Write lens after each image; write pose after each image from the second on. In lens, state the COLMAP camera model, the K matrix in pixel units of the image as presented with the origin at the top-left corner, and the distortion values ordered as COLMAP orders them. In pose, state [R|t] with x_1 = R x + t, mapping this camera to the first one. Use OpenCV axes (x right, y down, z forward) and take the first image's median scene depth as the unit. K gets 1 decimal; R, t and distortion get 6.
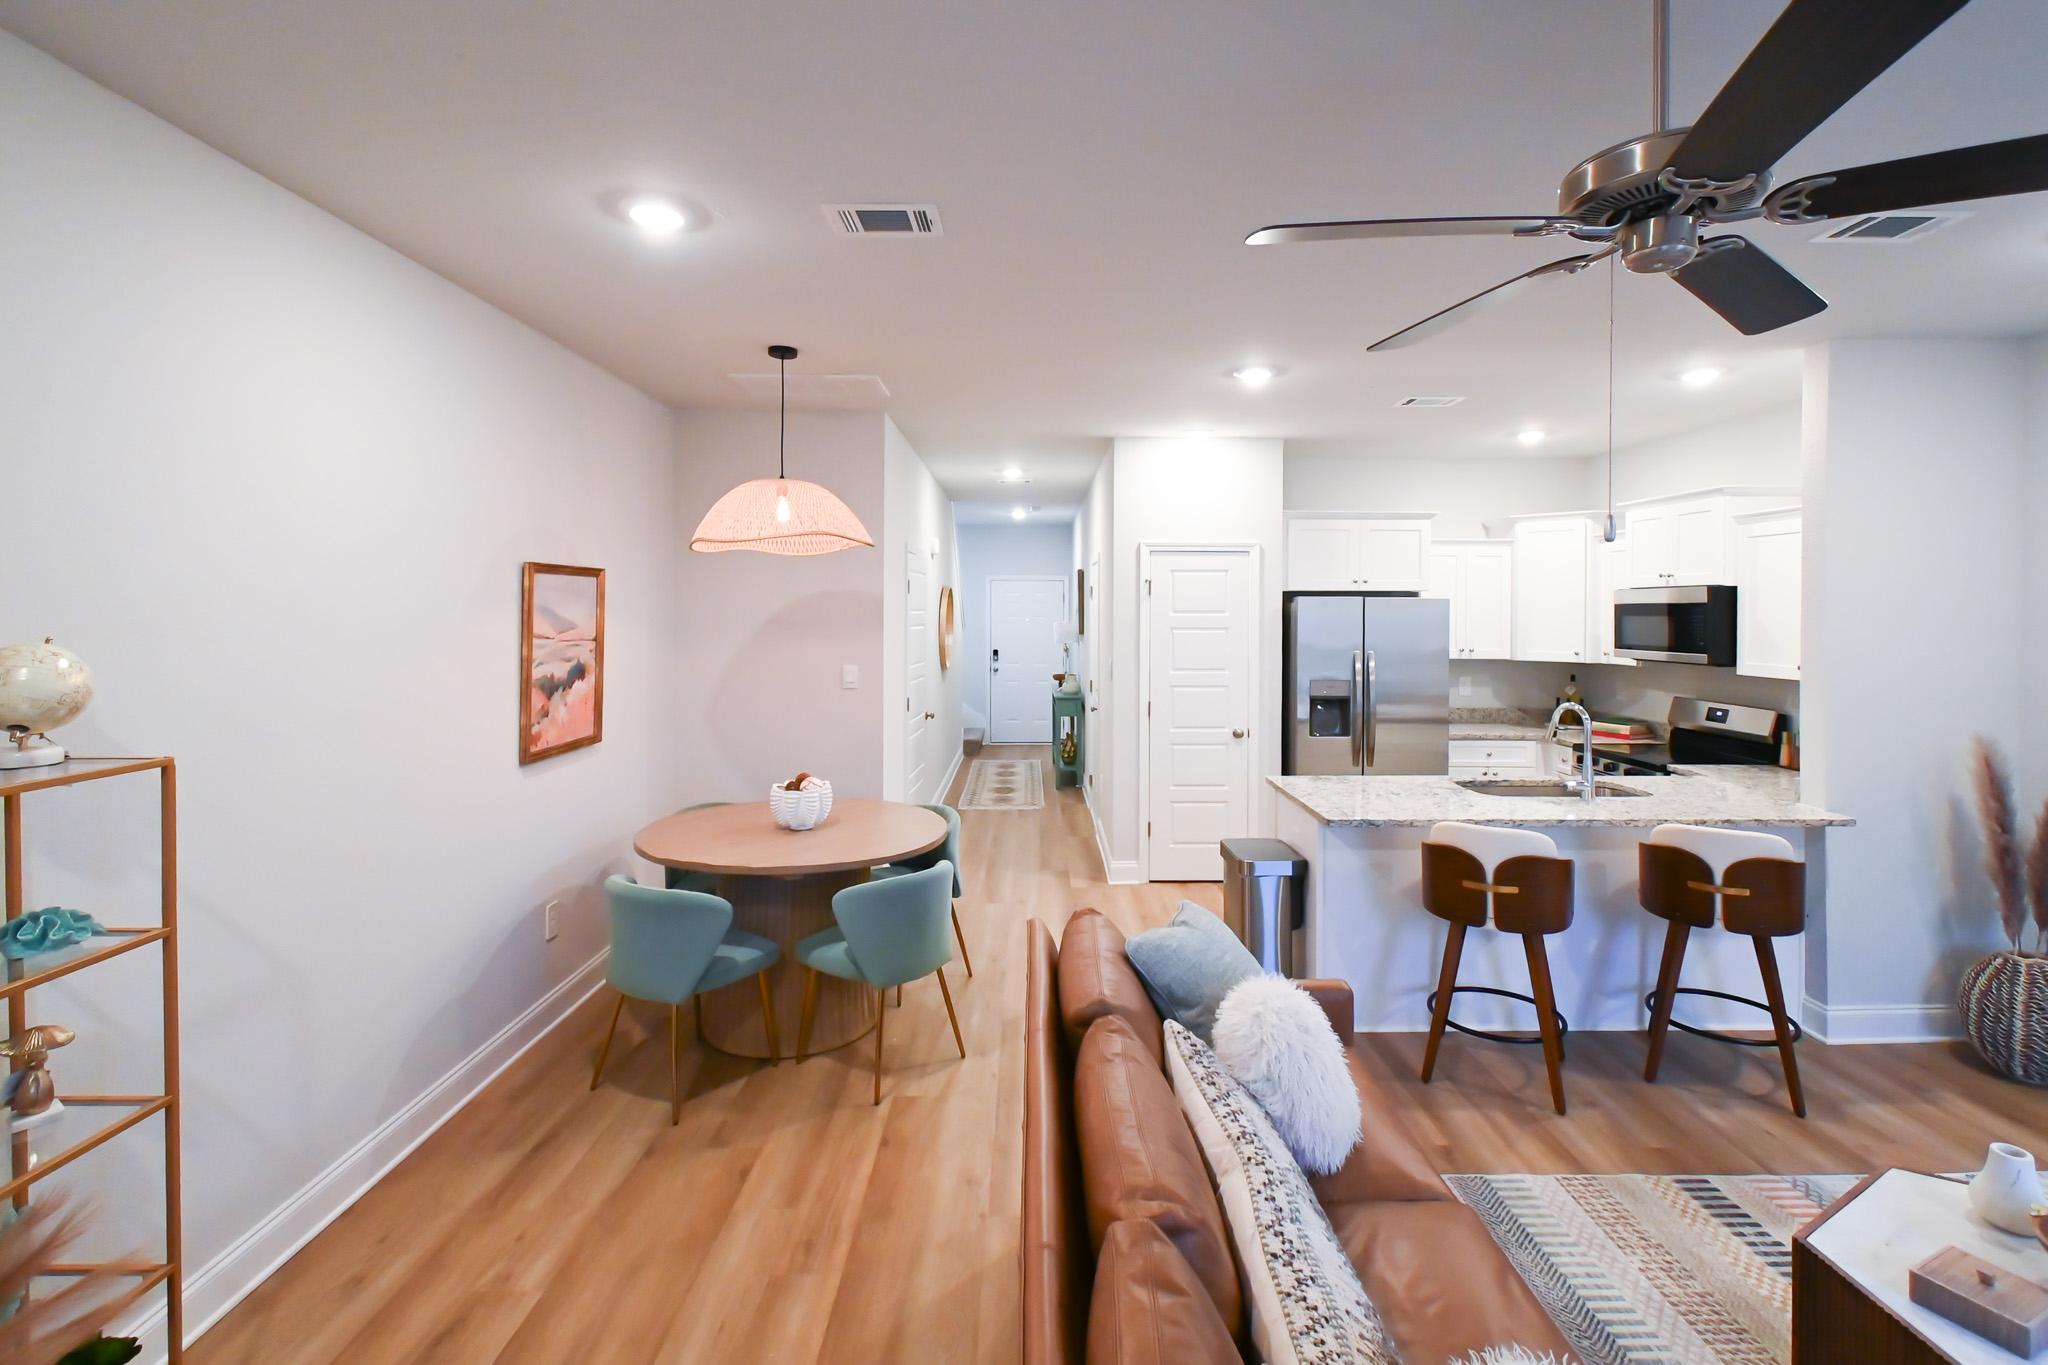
lens RADIAL K [[949.5, 0, 1074.5], [0, 949.5, 605.5], [0, 0, 1]] dist [0.000703, 0.000190]
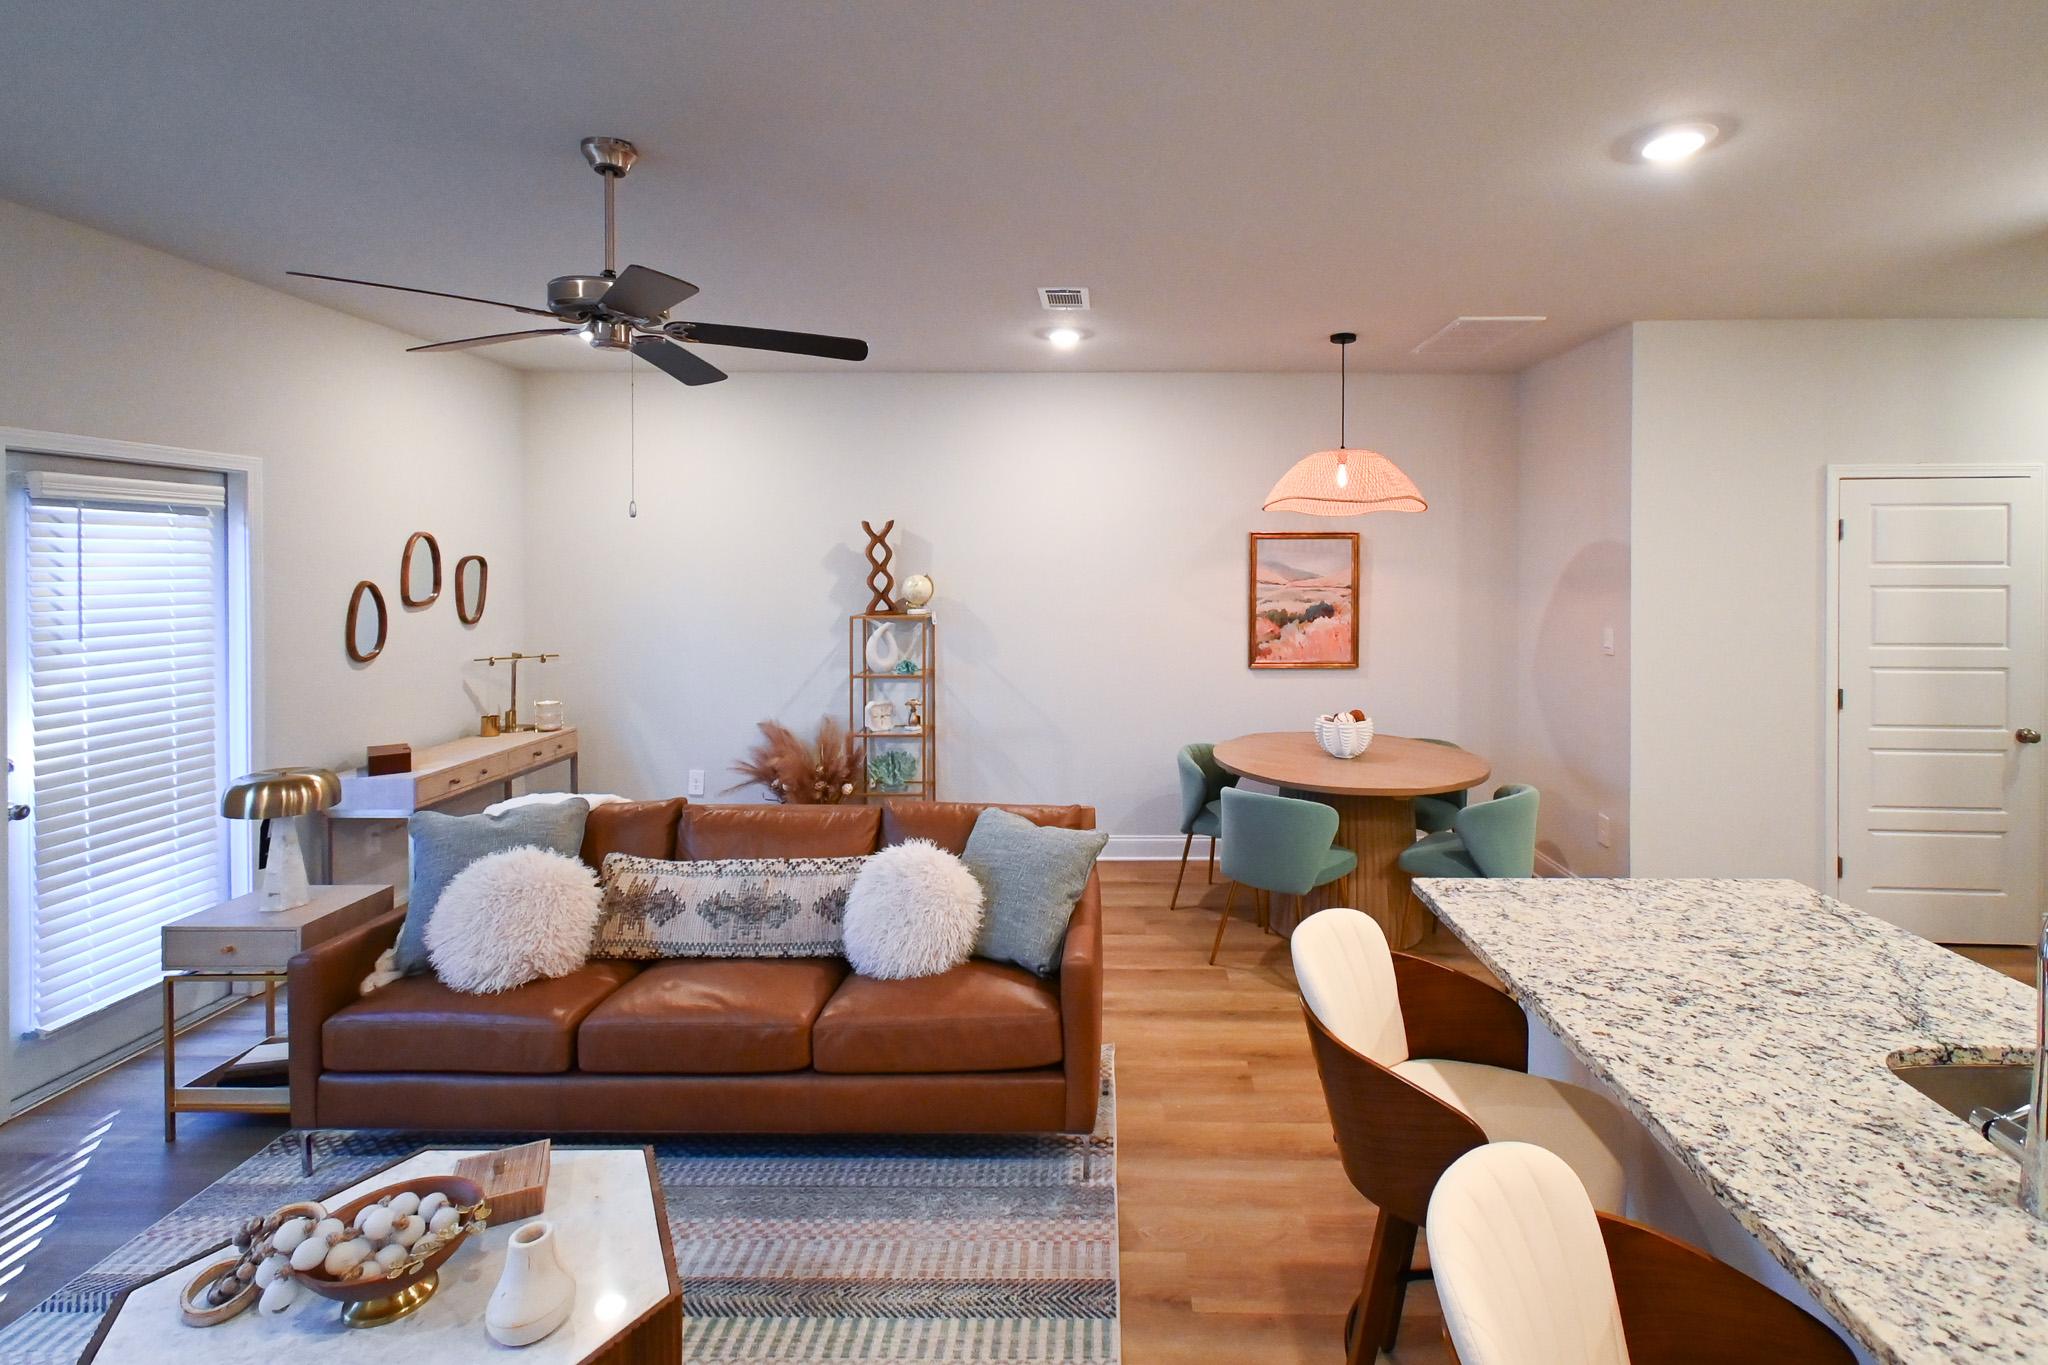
lens RADIAL K [[976.8, 0, 1076.9], [0, 976.8, 567.8], [0, 0, 1]] dist [0.001448, 0.000089]
pose [[-0.066819, -0.001884, -0.997763, 0.597550], [0.003886, 0.999990, -0.002148, 0.007494], [0.997758, -0.004021, -0.066812, 0.510873]]
